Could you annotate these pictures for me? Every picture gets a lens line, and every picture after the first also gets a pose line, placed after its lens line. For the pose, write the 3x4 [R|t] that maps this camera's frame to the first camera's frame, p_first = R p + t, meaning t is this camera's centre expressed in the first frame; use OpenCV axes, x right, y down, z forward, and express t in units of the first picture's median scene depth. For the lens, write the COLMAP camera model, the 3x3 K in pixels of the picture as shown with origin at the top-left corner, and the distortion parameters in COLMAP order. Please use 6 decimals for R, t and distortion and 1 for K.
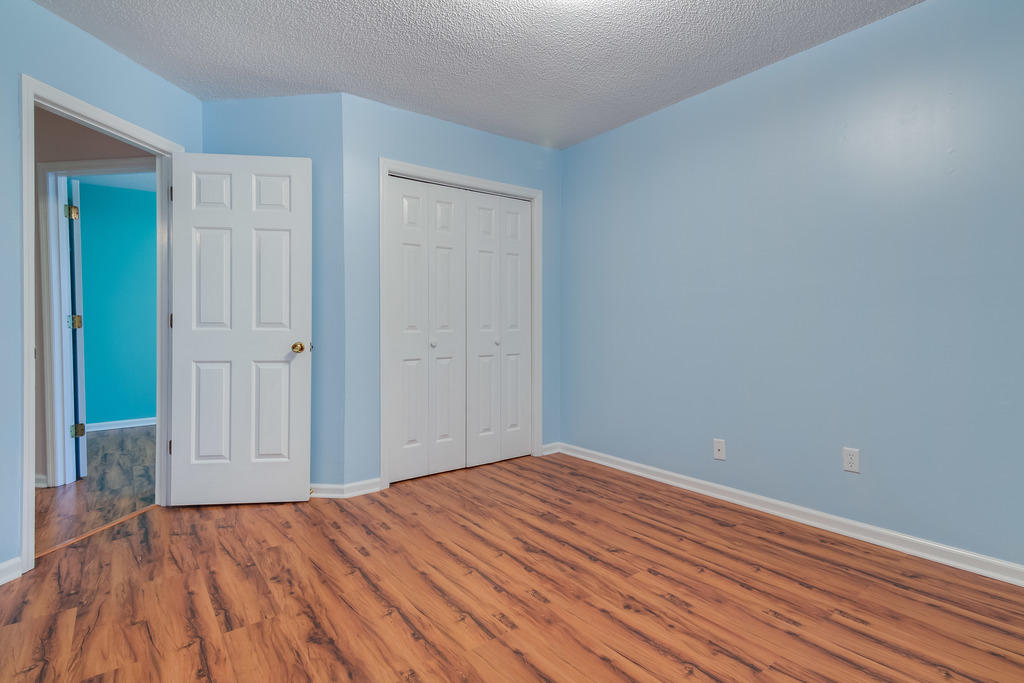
lens RADIAL K [[491.4, 0, 499.2], [0, 491.4, 330.9], [0, 0, 1]] dist [0.000884, 0.000295]
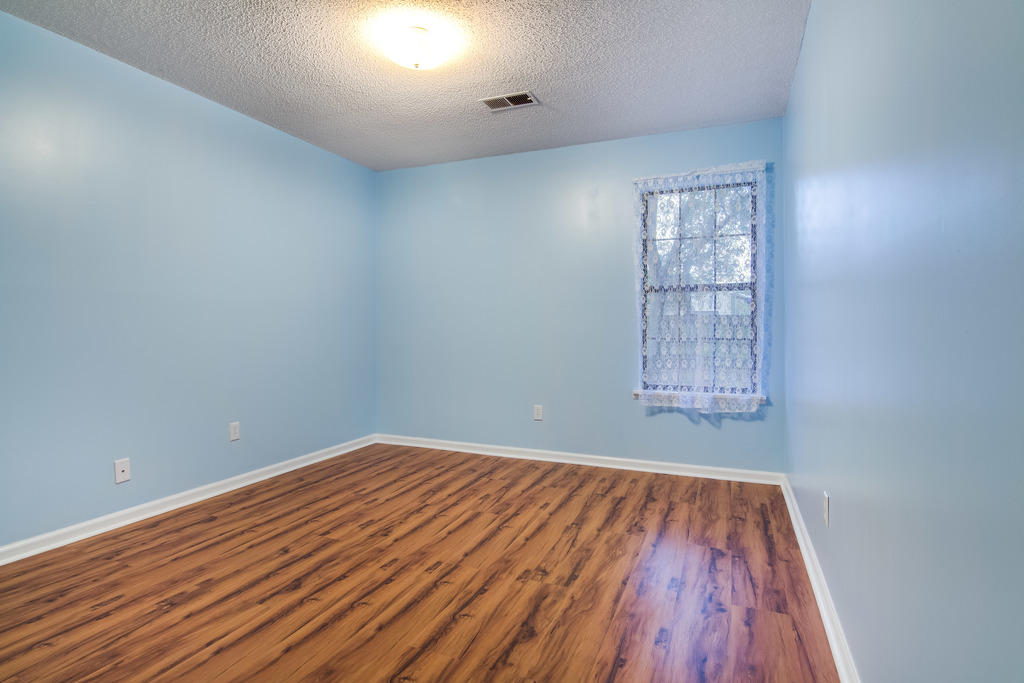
lens RADIAL K [[491.4, 0, 512.4], [0, 491.4, 333.1], [0, 0, 1]] dist [0.000884, 0.000295]
pose [[-0.475351, -0.009811, 0.879742, -1.118672], [0.013842, 0.999731, 0.018628, -0.024232], [-0.879688, 0.021033, -0.475087, 1.338577]]
